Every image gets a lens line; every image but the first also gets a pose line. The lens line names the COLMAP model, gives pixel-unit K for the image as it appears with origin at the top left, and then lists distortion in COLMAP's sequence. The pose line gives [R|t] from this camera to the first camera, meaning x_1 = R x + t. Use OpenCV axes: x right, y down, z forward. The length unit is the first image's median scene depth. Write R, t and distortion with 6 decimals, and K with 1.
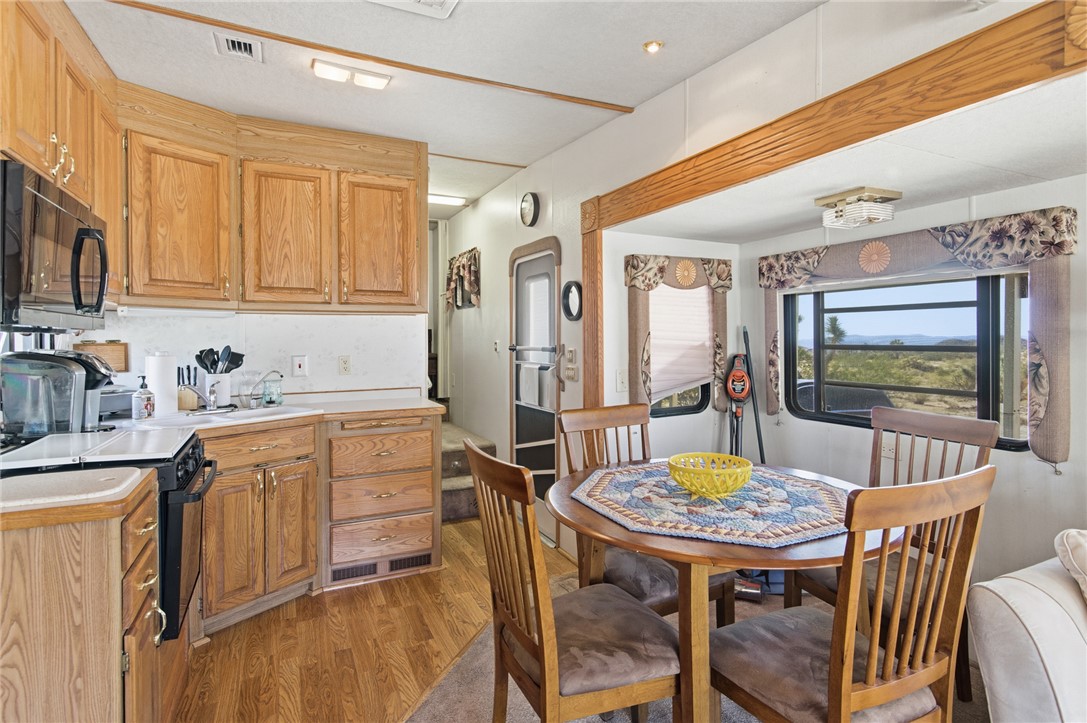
lens RADIAL K [[551.4, 0, 543.0], [0, 551.4, 342.8], [0, 0, 1]] dist [0.010196, -0.001152]
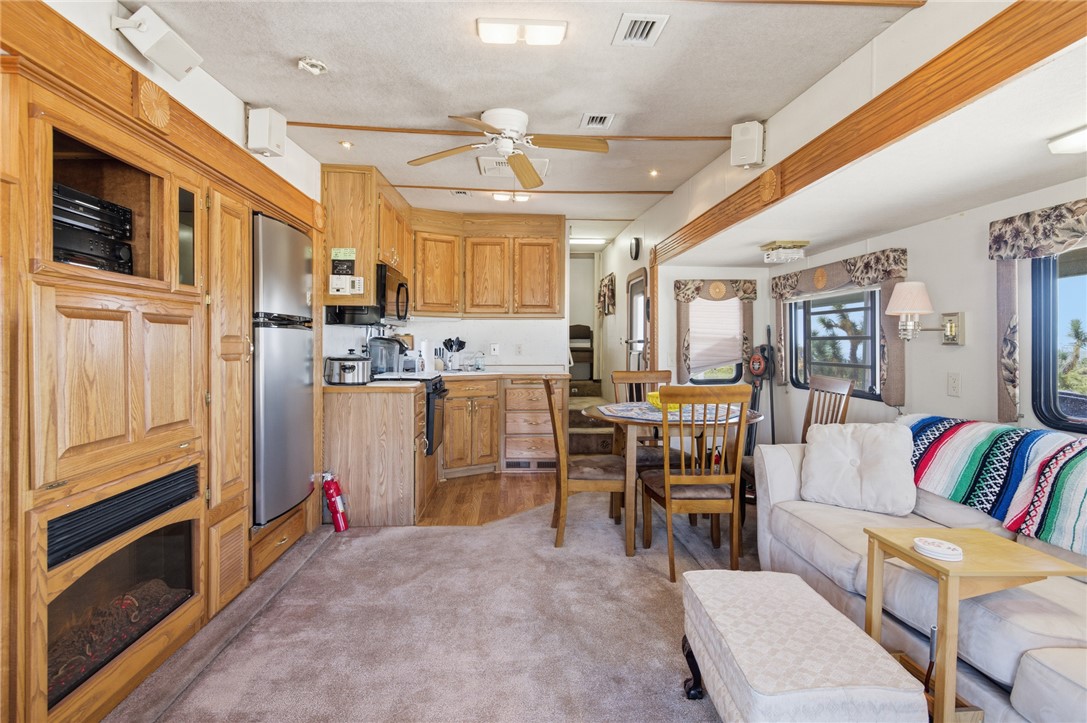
lens RADIAL K [[526.8, 0, 539.9], [0, 526.8, 349.1], [0, 0, 1]] dist [0.012675, -0.008169]
pose [[0.922841, 0.012141, -0.384990, 0.372181], [-0.011627, 0.999926, 0.003663, 0.036823], [0.385006, 0.001096, 0.922913, -0.535191]]
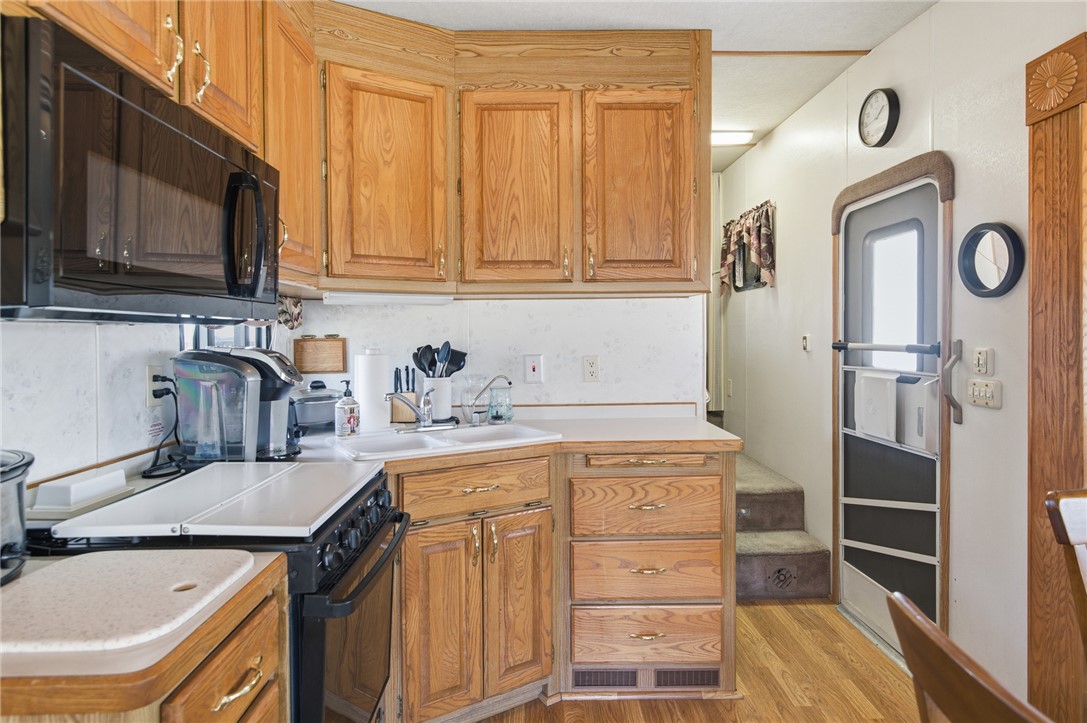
lens RADIAL K [[591.4, 0, 542.4], [0, 591.4, 341.8], [0, 0, 1]] dist [0.003667, 0.000196]
pose [[0.909851, 0.002459, -0.414927, -0.112227], [0.000664, 0.999973, 0.007381, -0.000272], [0.414934, -0.006991, 0.909825, 0.316326]]
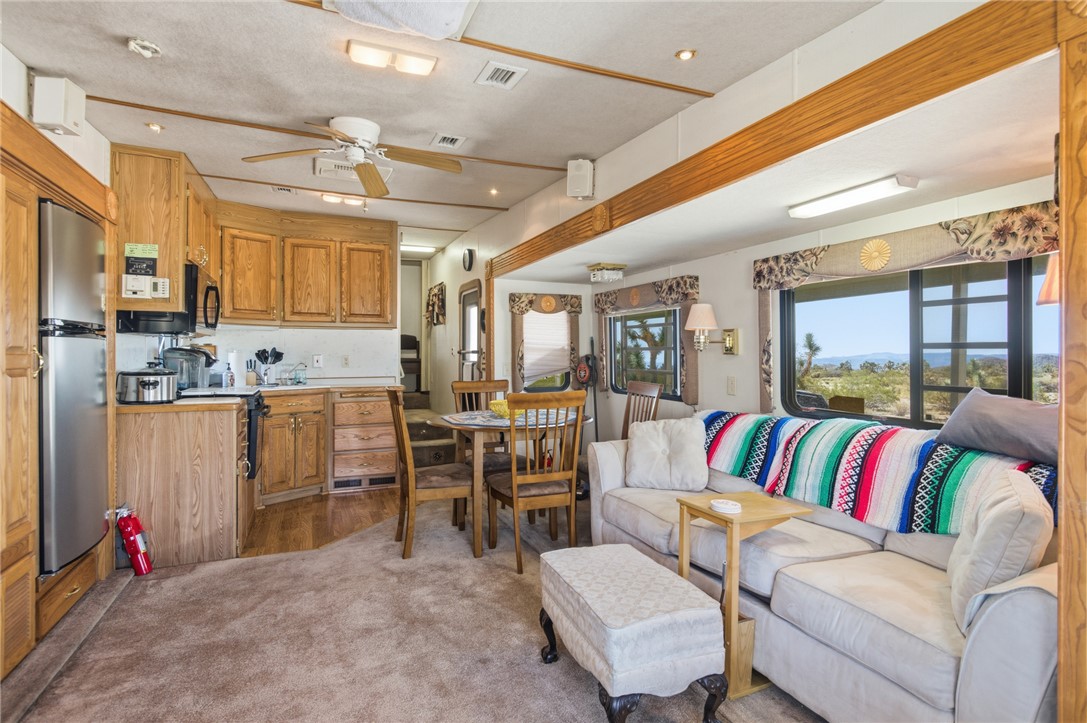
lens RADIAL K [[554.8, 0, 547.5], [0, 554.8, 356.3], [0, 0, 1]] dist [0.004695, -0.001287]
pose [[0.999006, 0.004795, -0.044311, 0.332456], [-0.005042, 0.999972, -0.005453, 0.037442], [0.044284, 0.005671, 0.999003, -0.645466]]
